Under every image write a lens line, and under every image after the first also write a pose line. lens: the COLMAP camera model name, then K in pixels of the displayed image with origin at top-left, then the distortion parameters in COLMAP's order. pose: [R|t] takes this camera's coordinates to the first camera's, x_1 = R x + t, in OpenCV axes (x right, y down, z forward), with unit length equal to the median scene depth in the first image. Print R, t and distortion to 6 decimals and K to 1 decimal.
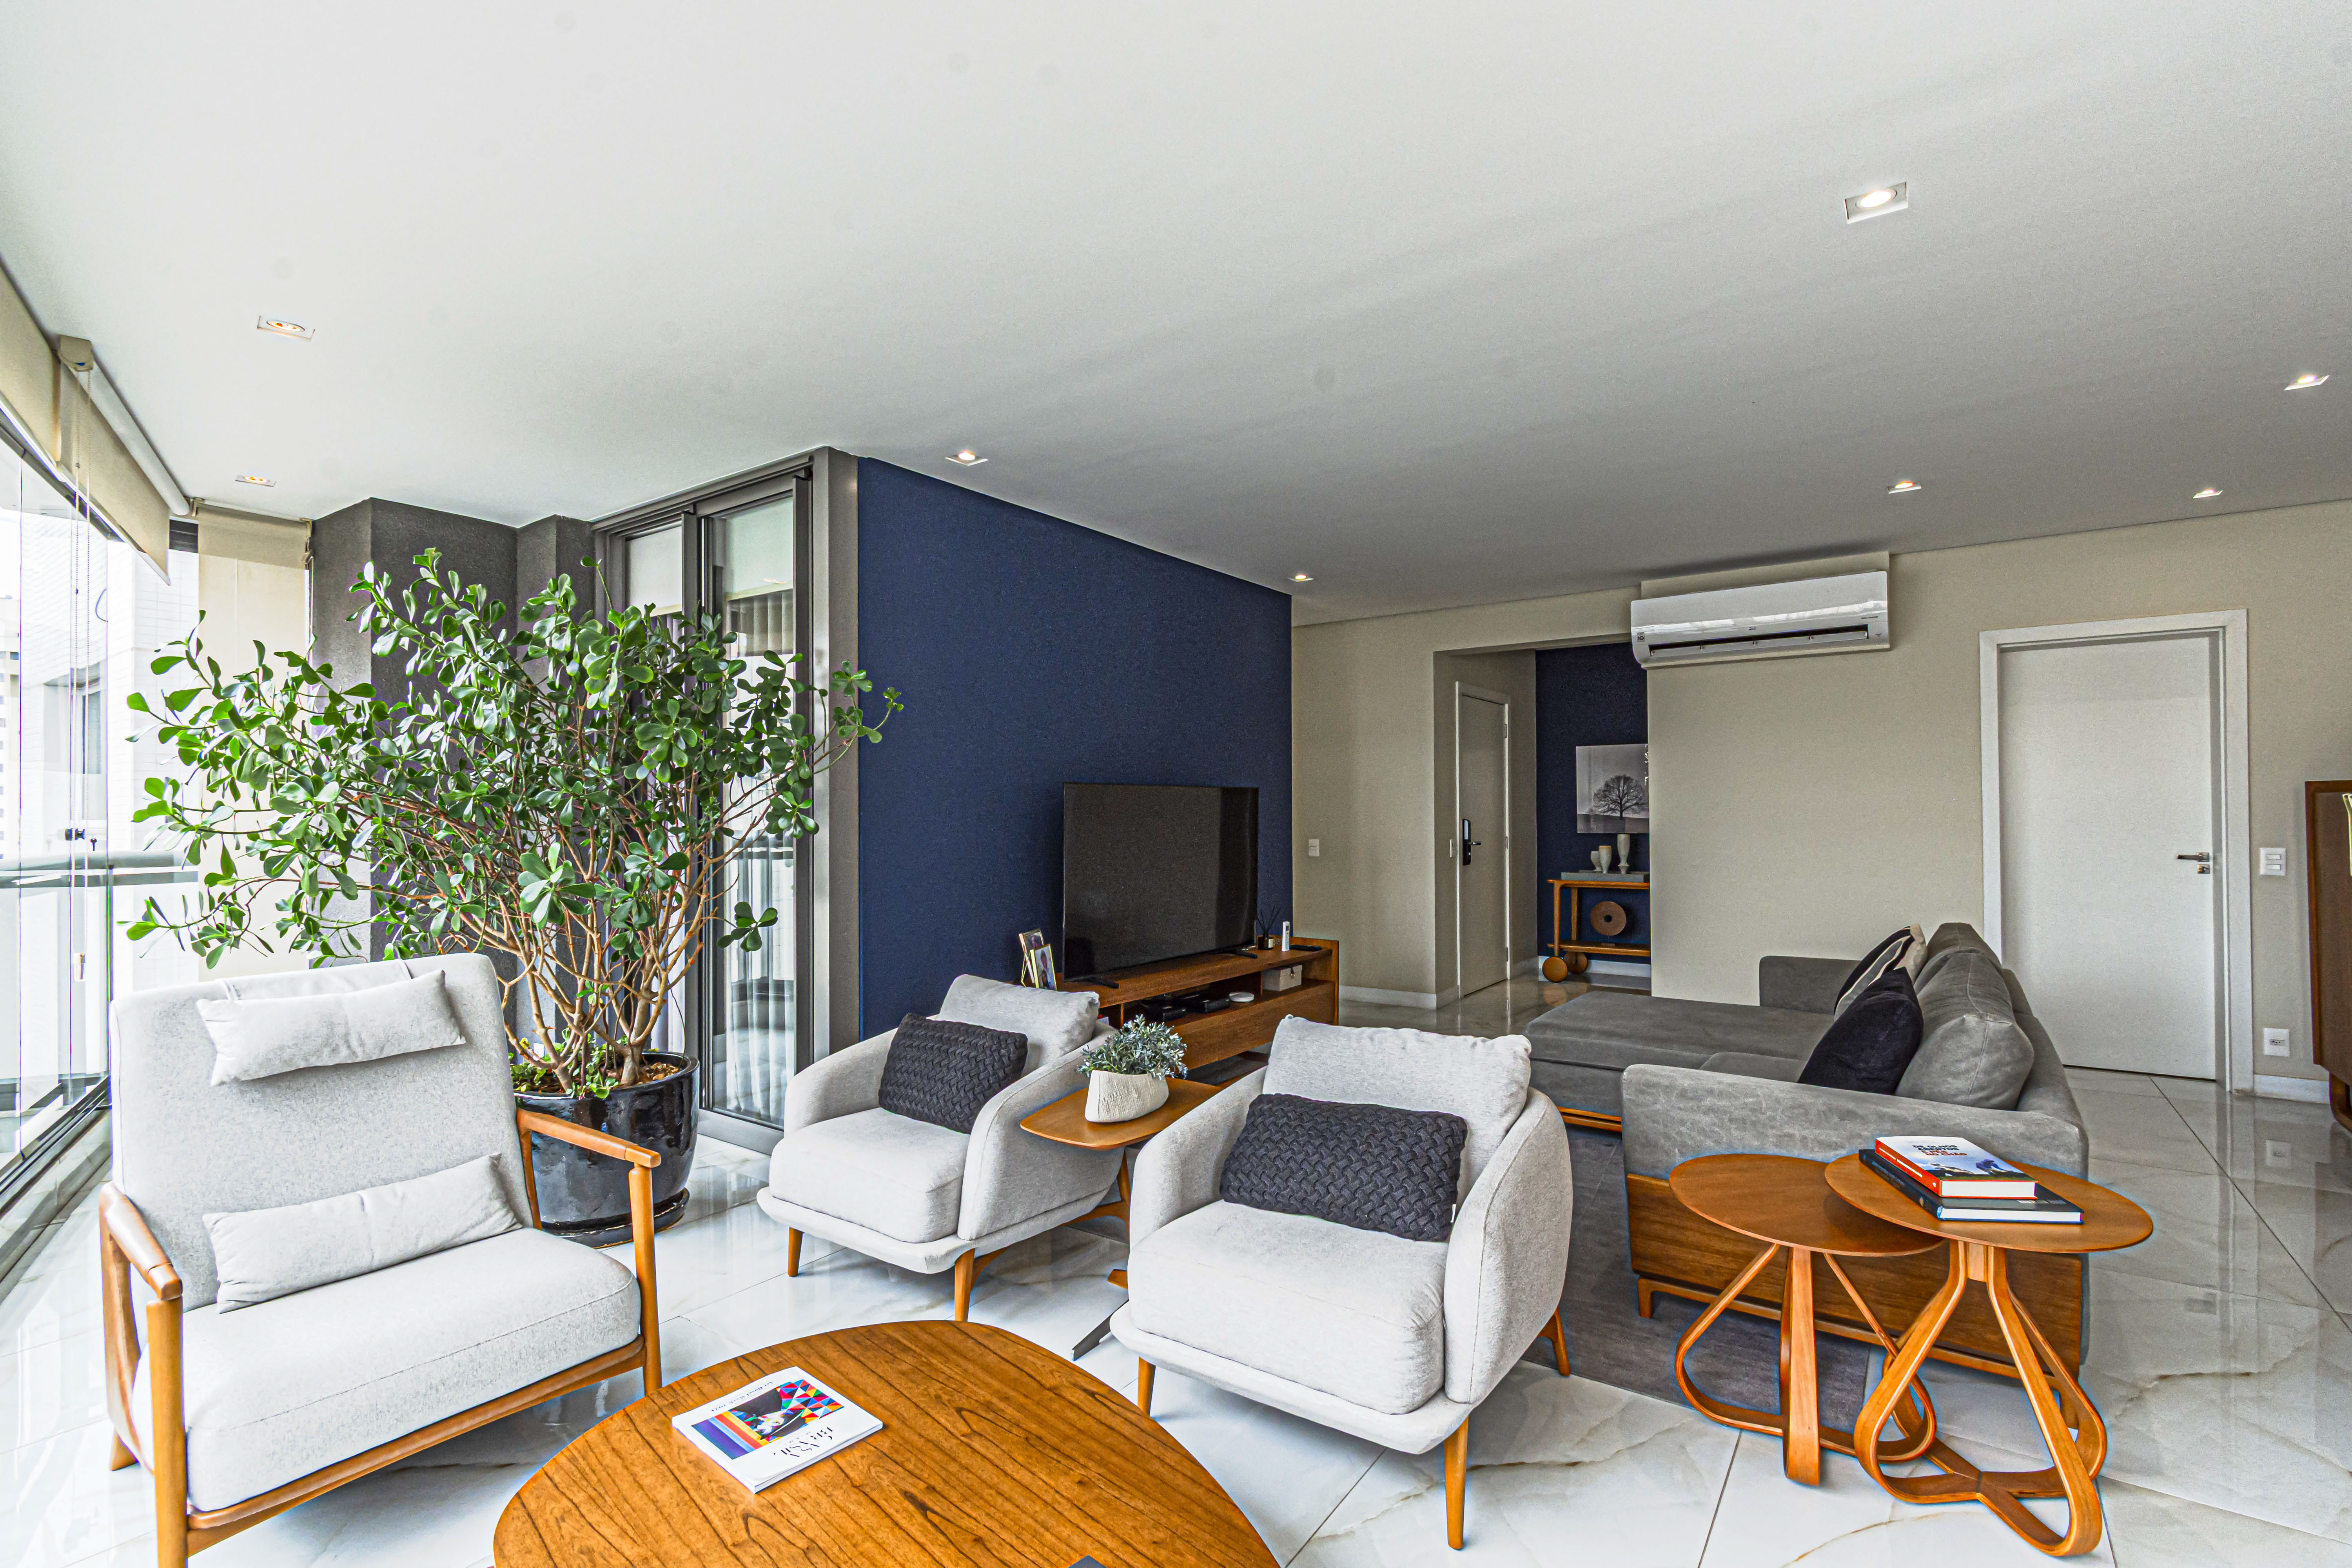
lens RADIAL K [[1054.9, 0, 1219.2], [0, 1054.9, 798.7], [0, 0, 1]] dist [0.005245, -0.003761]
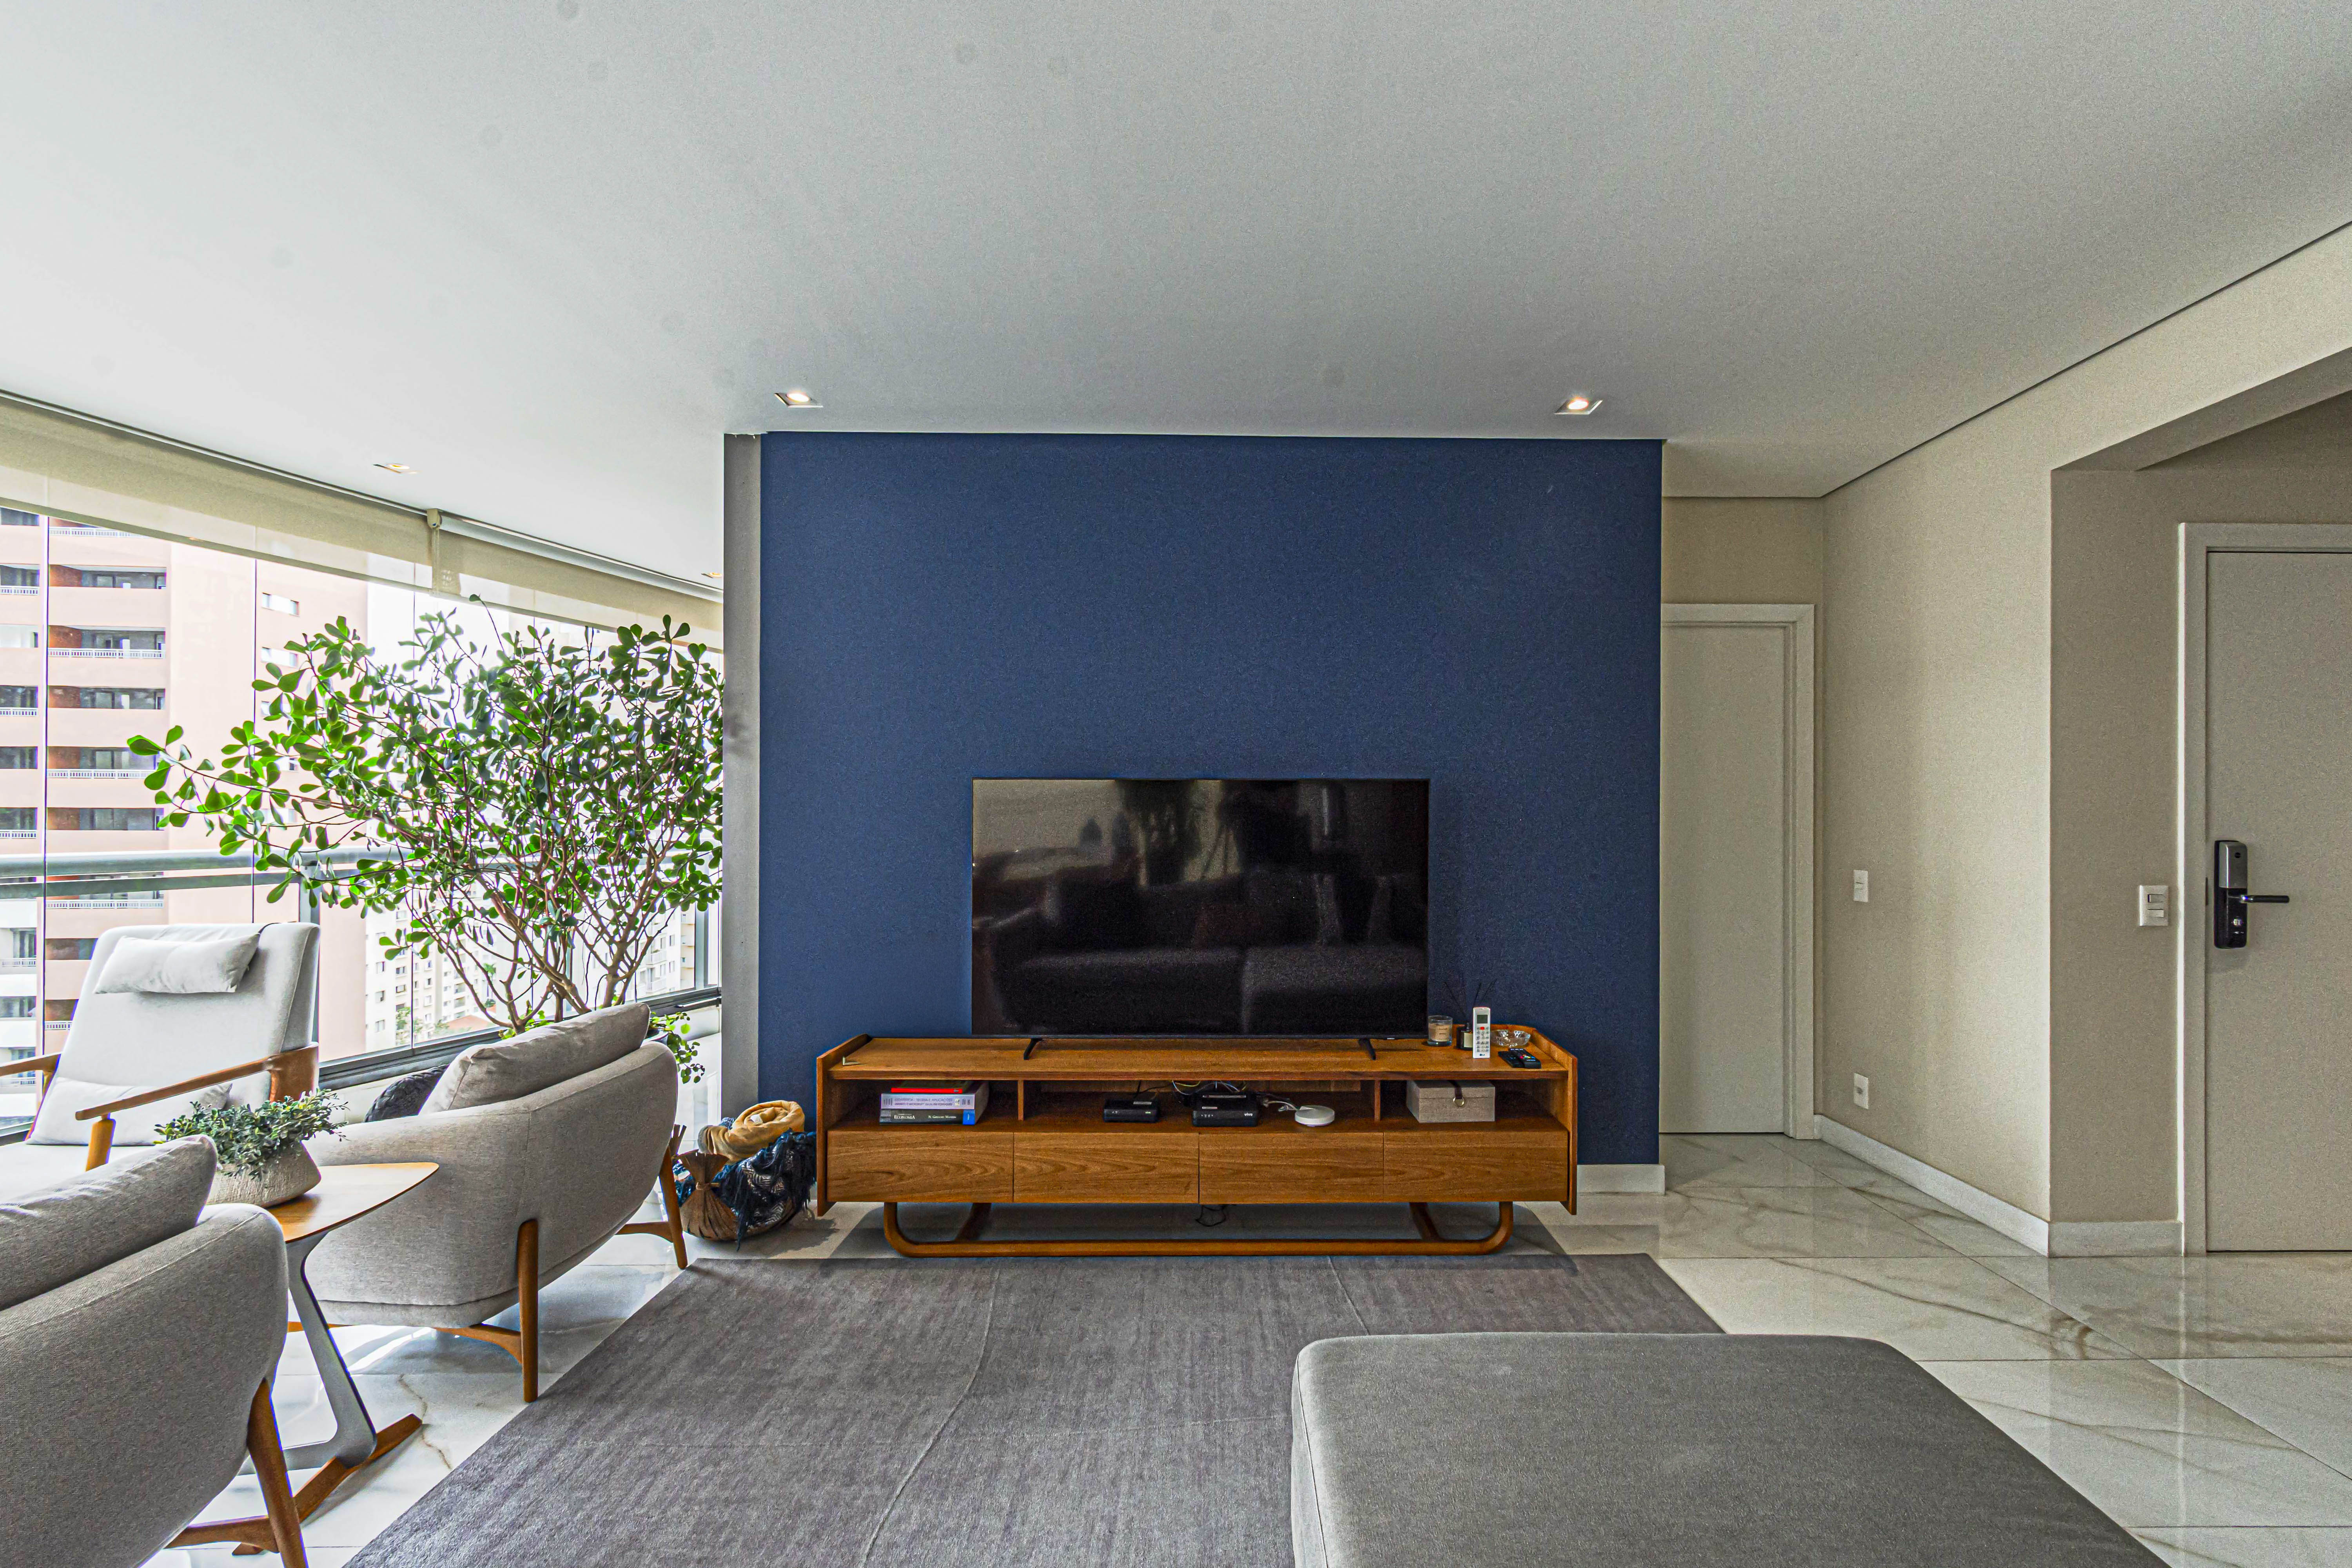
lens RADIAL K [[1054.9, 0, 1219.2], [0, 1054.9, 798.7], [0, 0, 1]] dist [0.005245, -0.003761]
pose [[0.578164, -0.011413, -0.815841, 1.169715], [0.005295, 0.999934, -0.010236, 0.018376], [0.815903, 0.001598, 0.578186, 1.402623]]
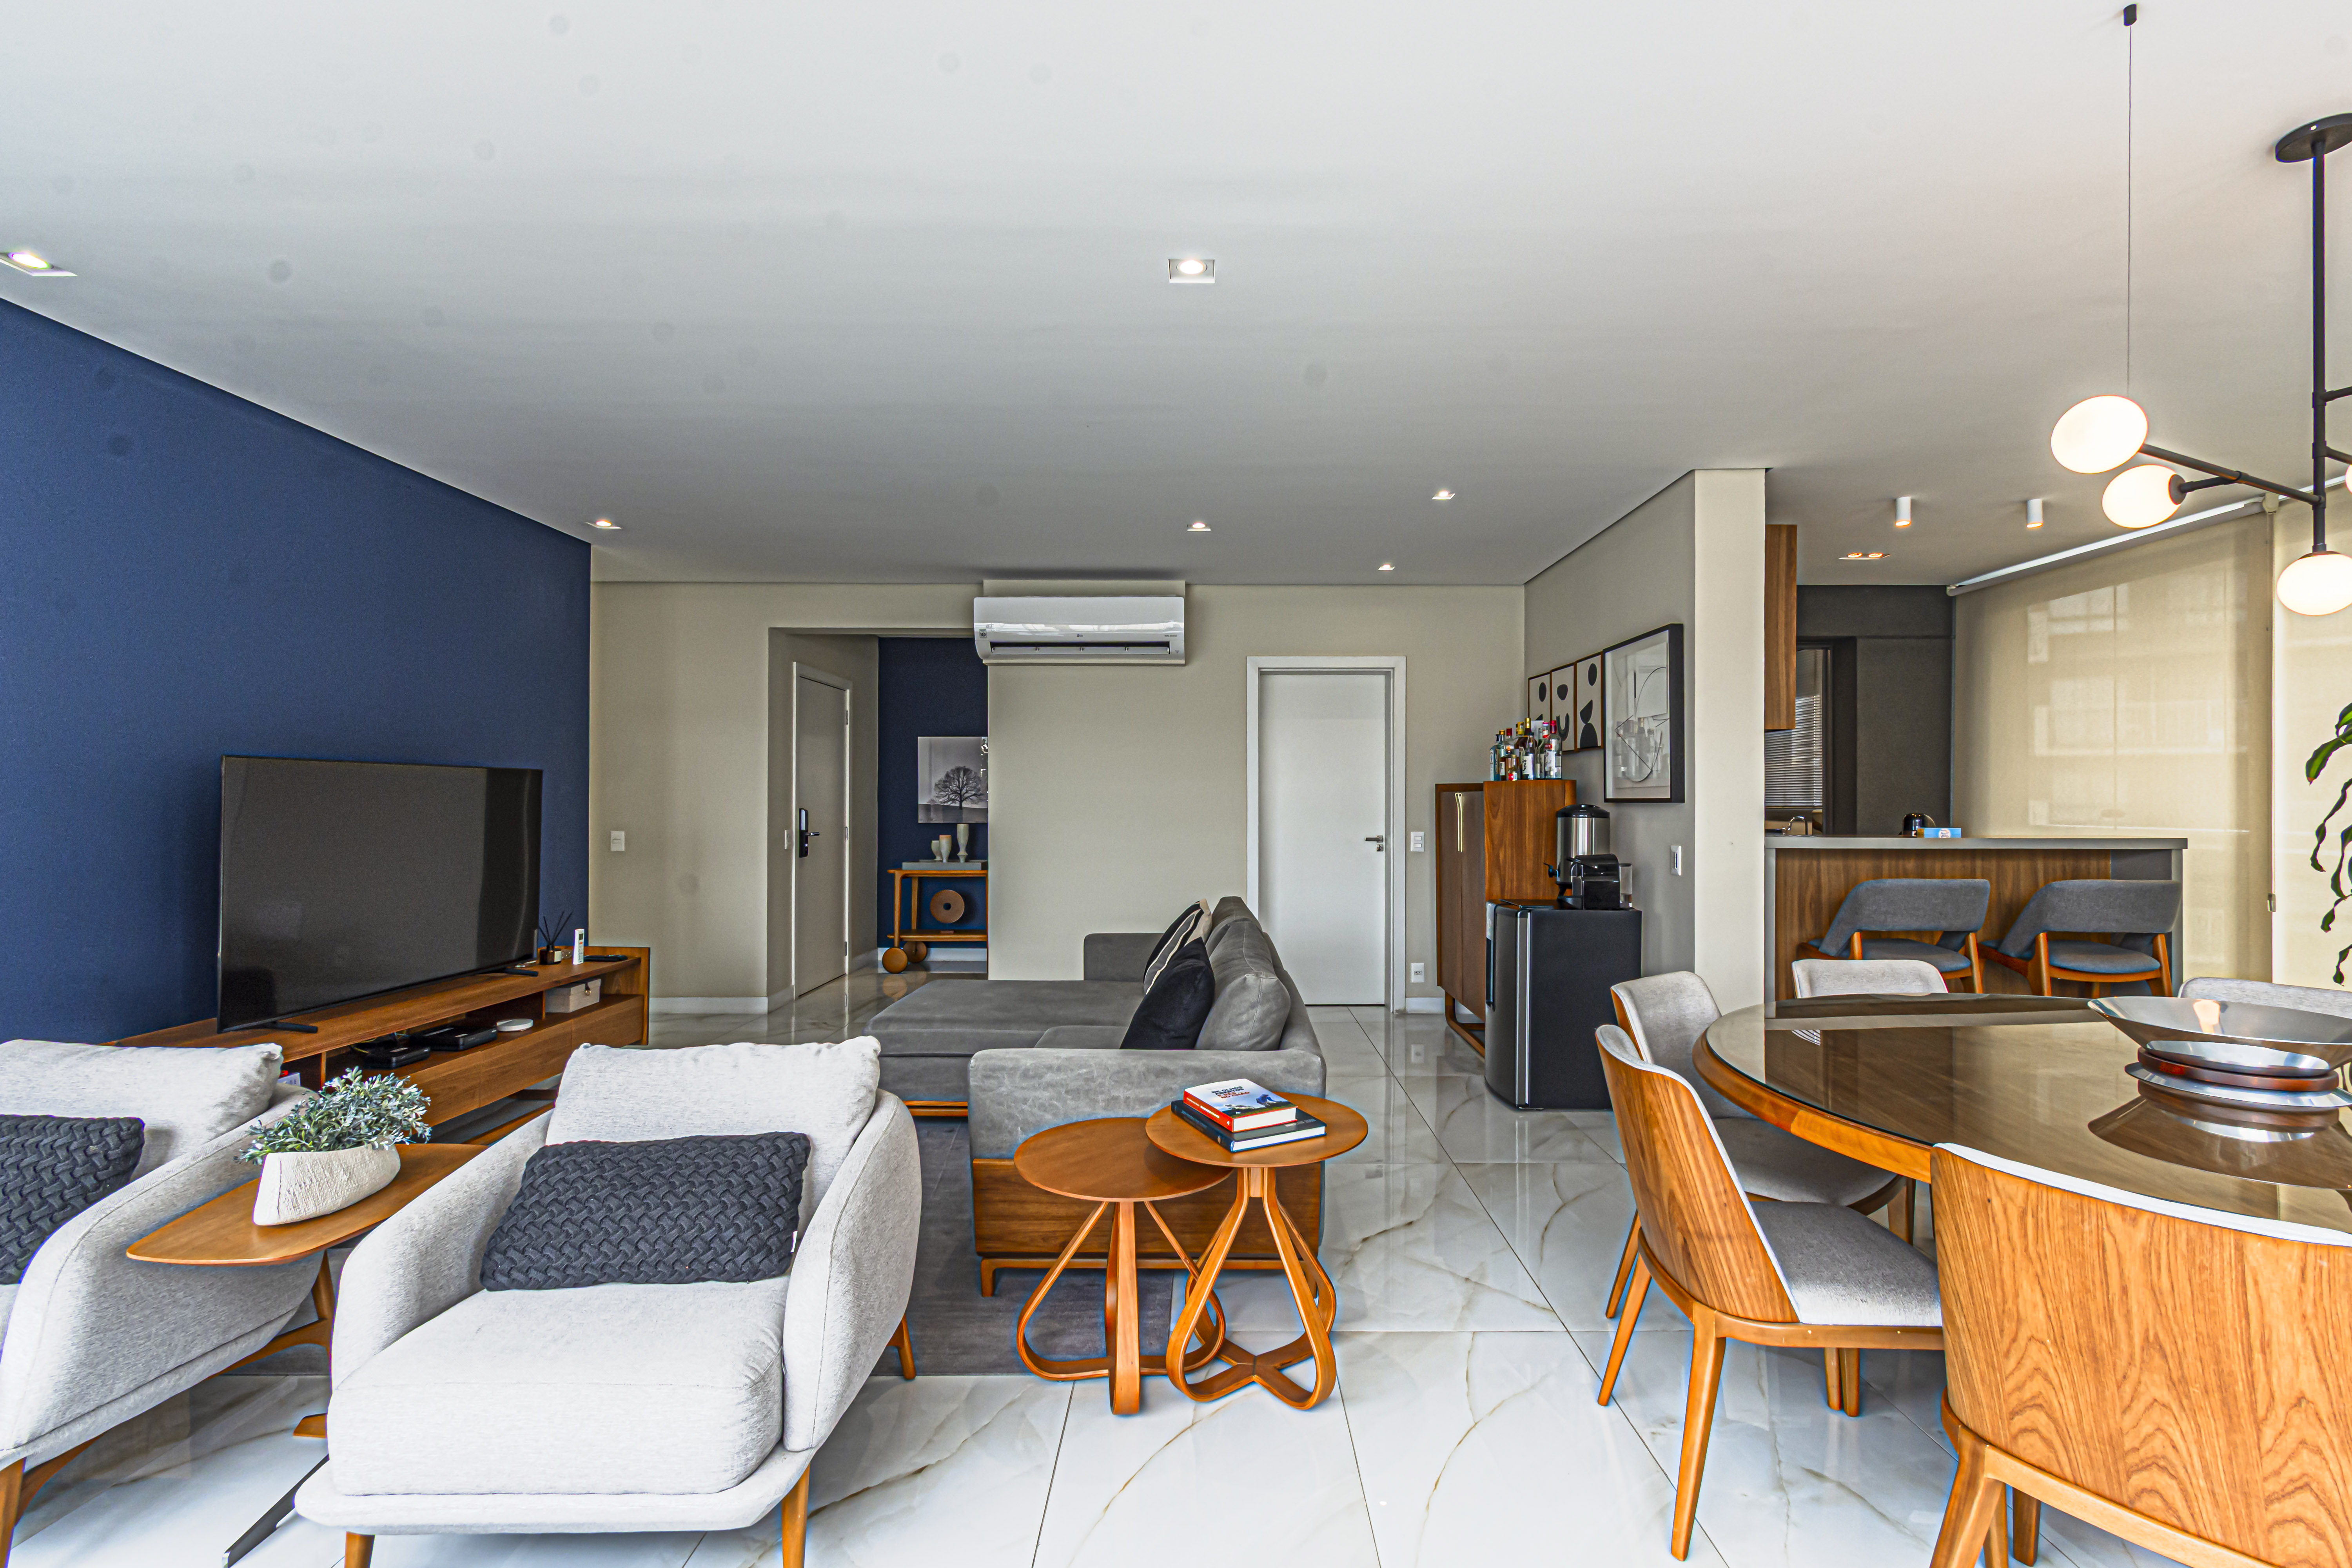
lens RADIAL K [[1054.9, 0, 1219.2], [0, 1054.9, 798.7], [0, 0, 1]] dist [0.005245, -0.003761]
pose [[0.820614, 0.009173, 0.571409, -0.000922], [-0.014712, 0.999879, 0.005077, 0.000670], [-0.571293, -0.012573, 0.820650, 0.036947]]
